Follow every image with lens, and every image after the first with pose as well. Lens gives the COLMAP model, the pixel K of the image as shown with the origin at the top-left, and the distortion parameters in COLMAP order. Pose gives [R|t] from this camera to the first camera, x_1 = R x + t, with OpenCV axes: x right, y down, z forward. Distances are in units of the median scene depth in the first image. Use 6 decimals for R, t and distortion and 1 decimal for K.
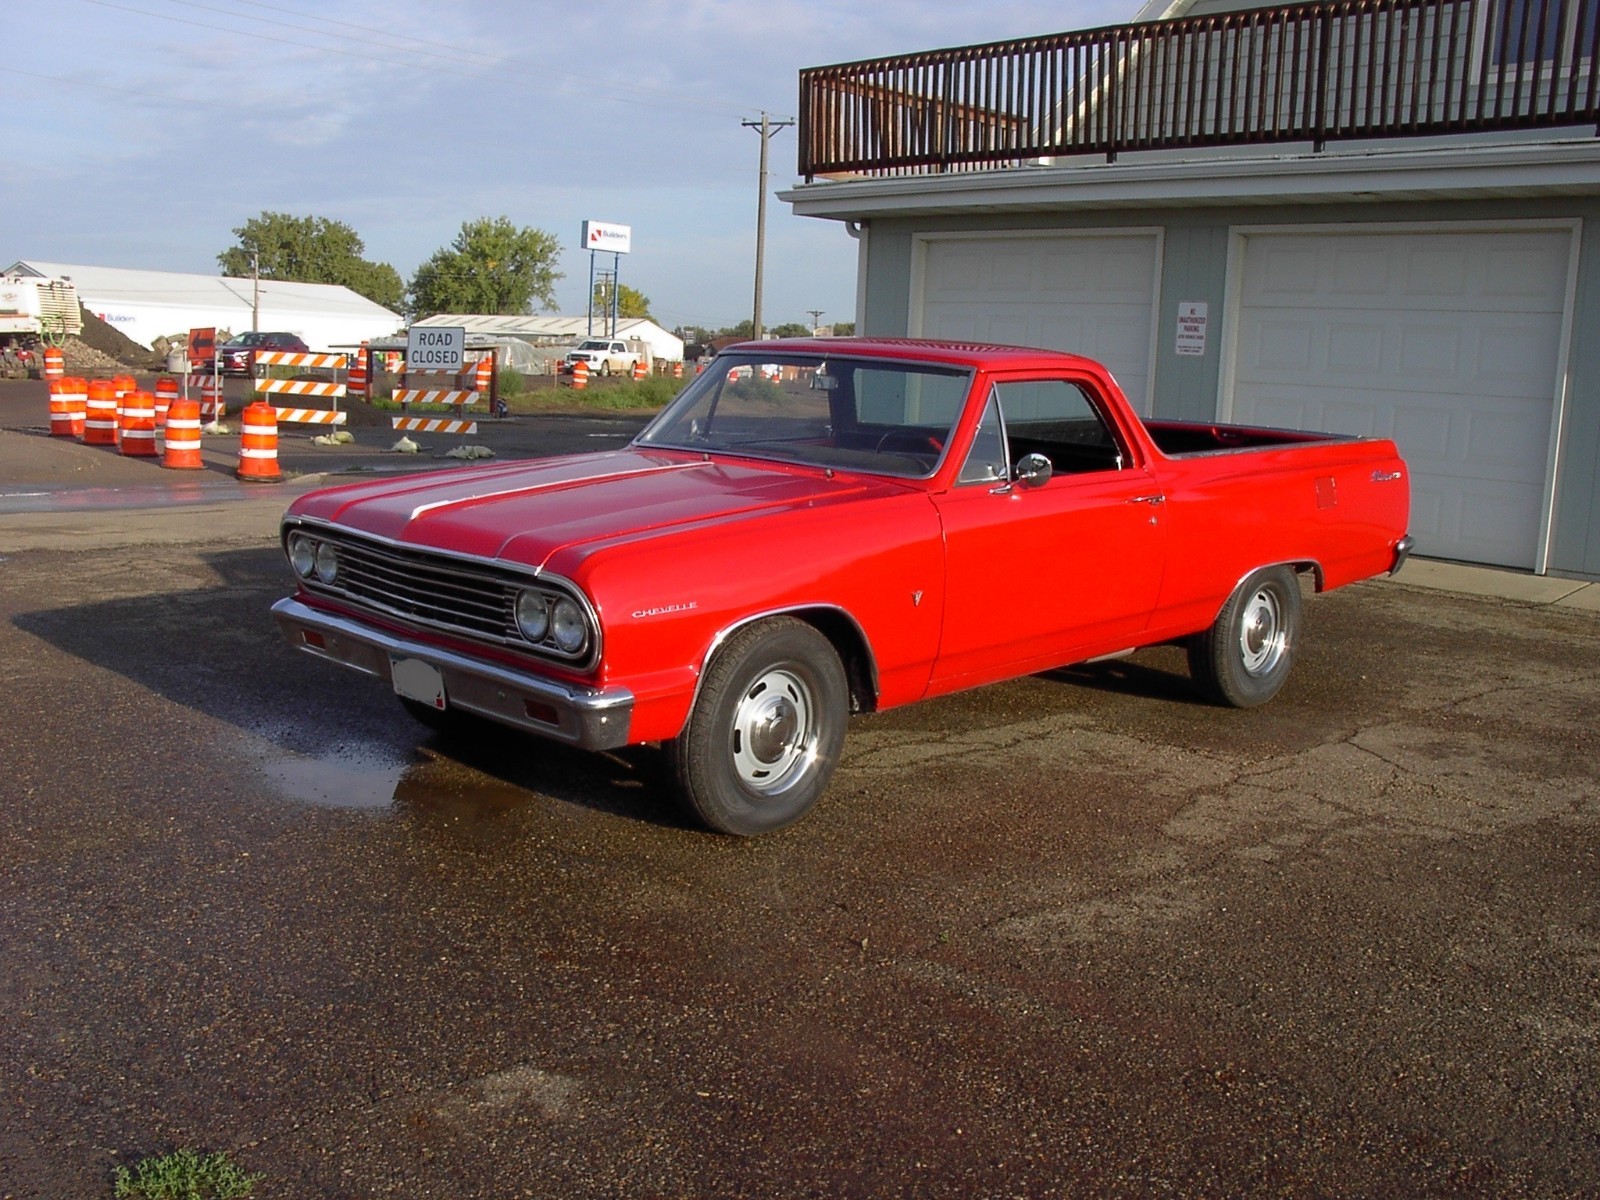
lens RADIAL K [[1616.3, 0, 800.0], [0, 1616.3, 600.0], [0, 0, 1]] dist [-0.190672, 0.230078]
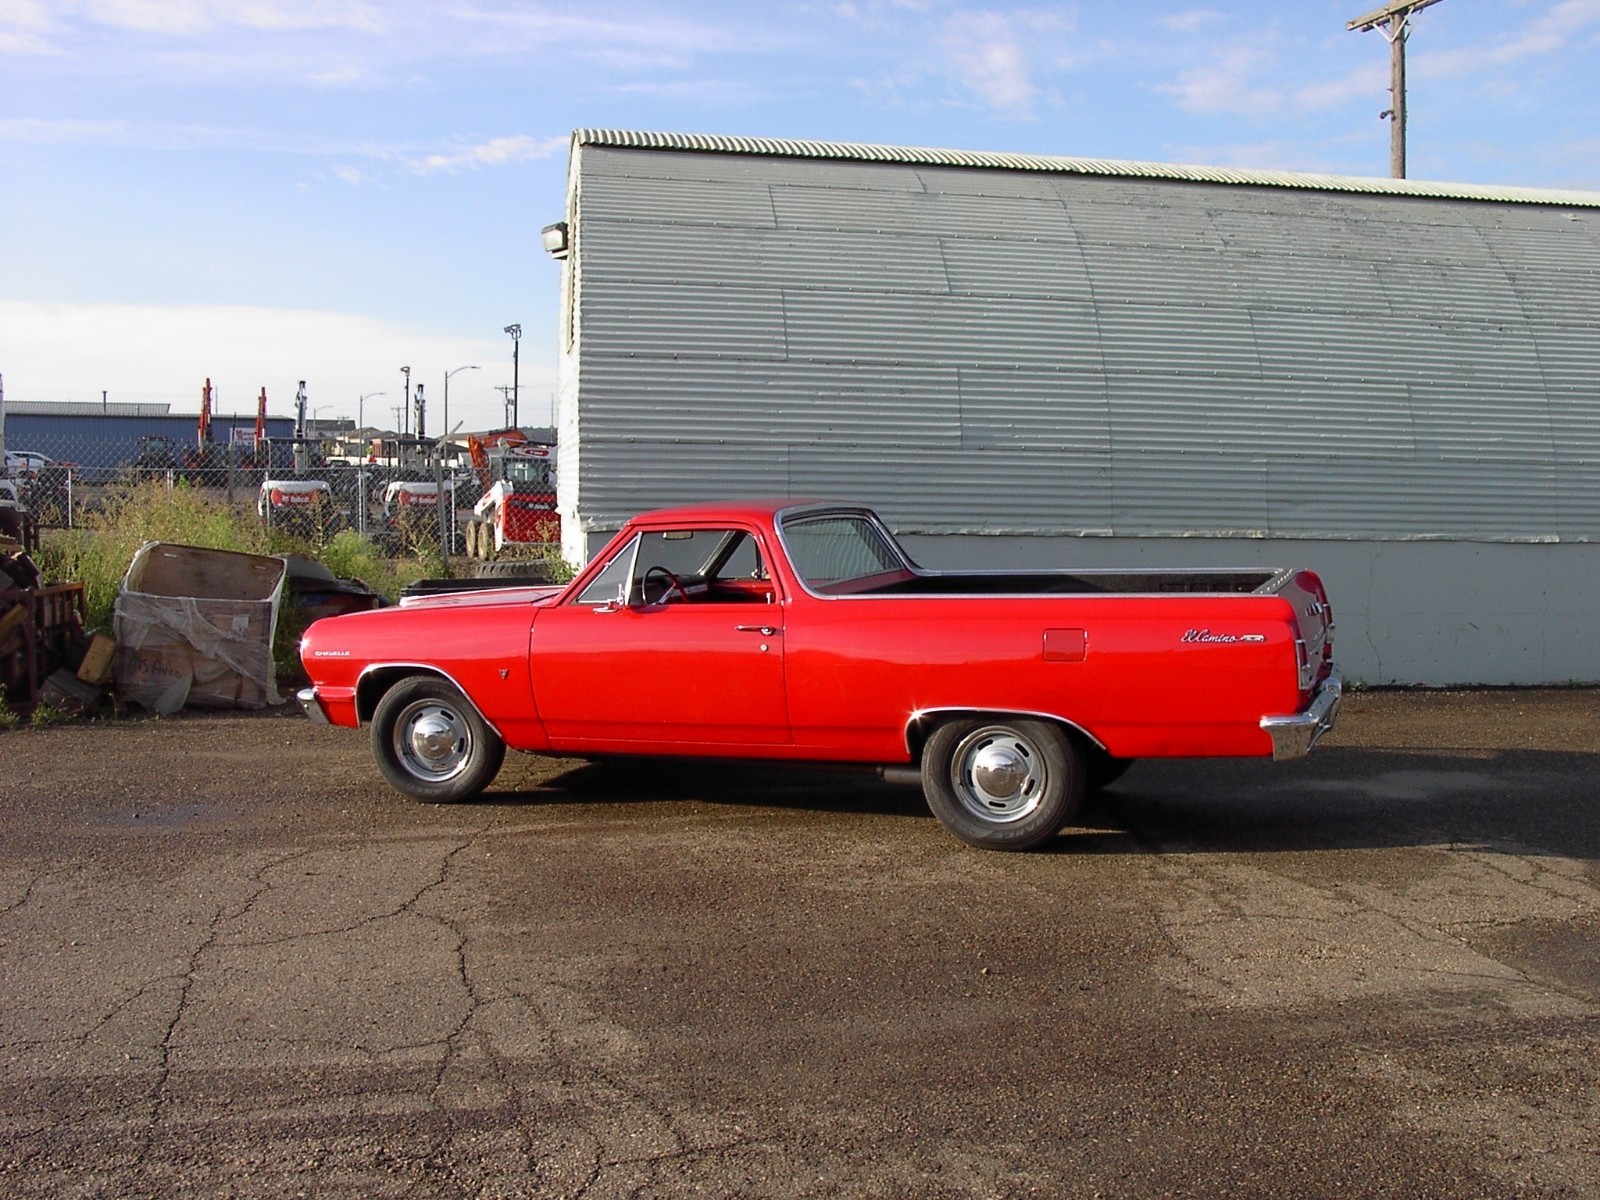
lens RADIAL K [[1616.3, 0, 800.0], [0, 1616.3, 600.0], [0, 0, 1]] dist [-0.190672, 0.230078]
pose [[-0.559050, 0.012710, -0.829037, 0.499756], [-0.162467, 0.978820, 0.124564, -0.057730], [0.813061, 0.204328, -0.545144, 0.450348]]
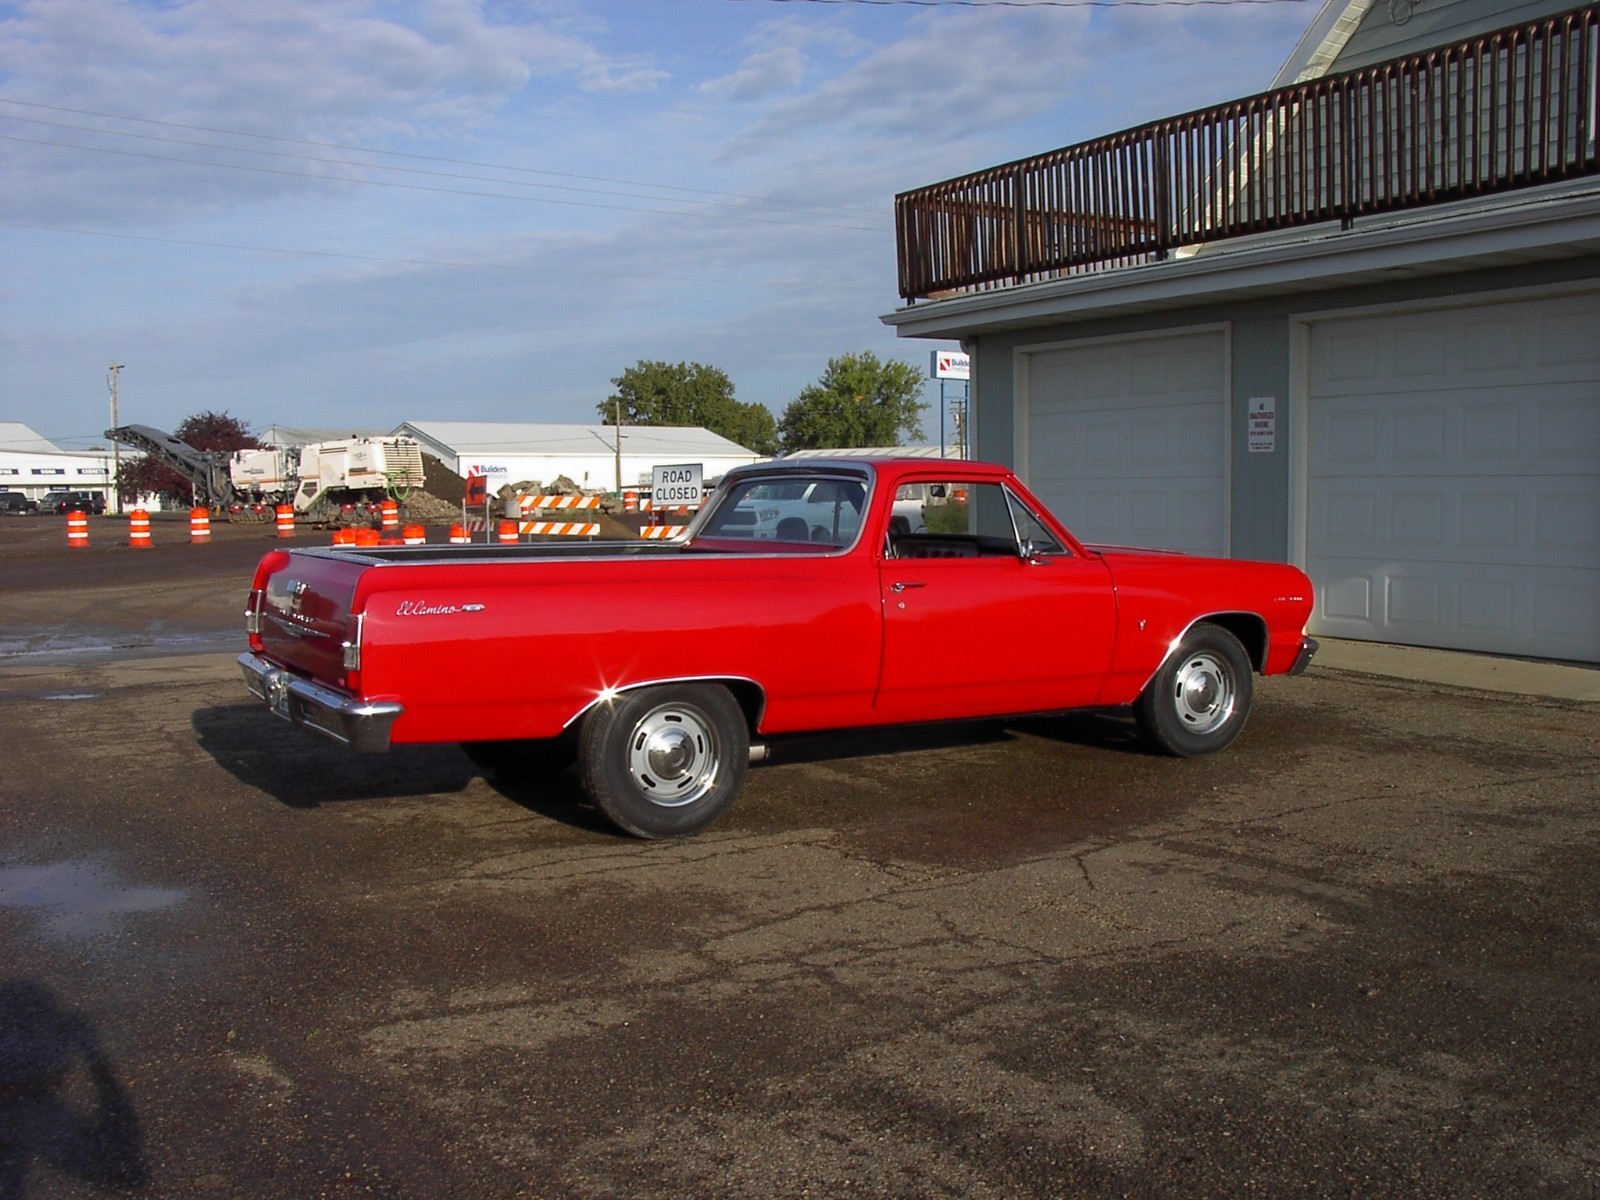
lens RADIAL K [[1616.3, 0, 800.0], [0, 1616.3, 600.0], [0, 0, 1]] dist [-0.190672, 0.230078]
pose [[0.970683, -0.039269, -0.237133, 0.171947], [0.020669, 0.996547, -0.080419, 0.004549], [0.239472, 0.073160, 0.968143, 0.015830]]
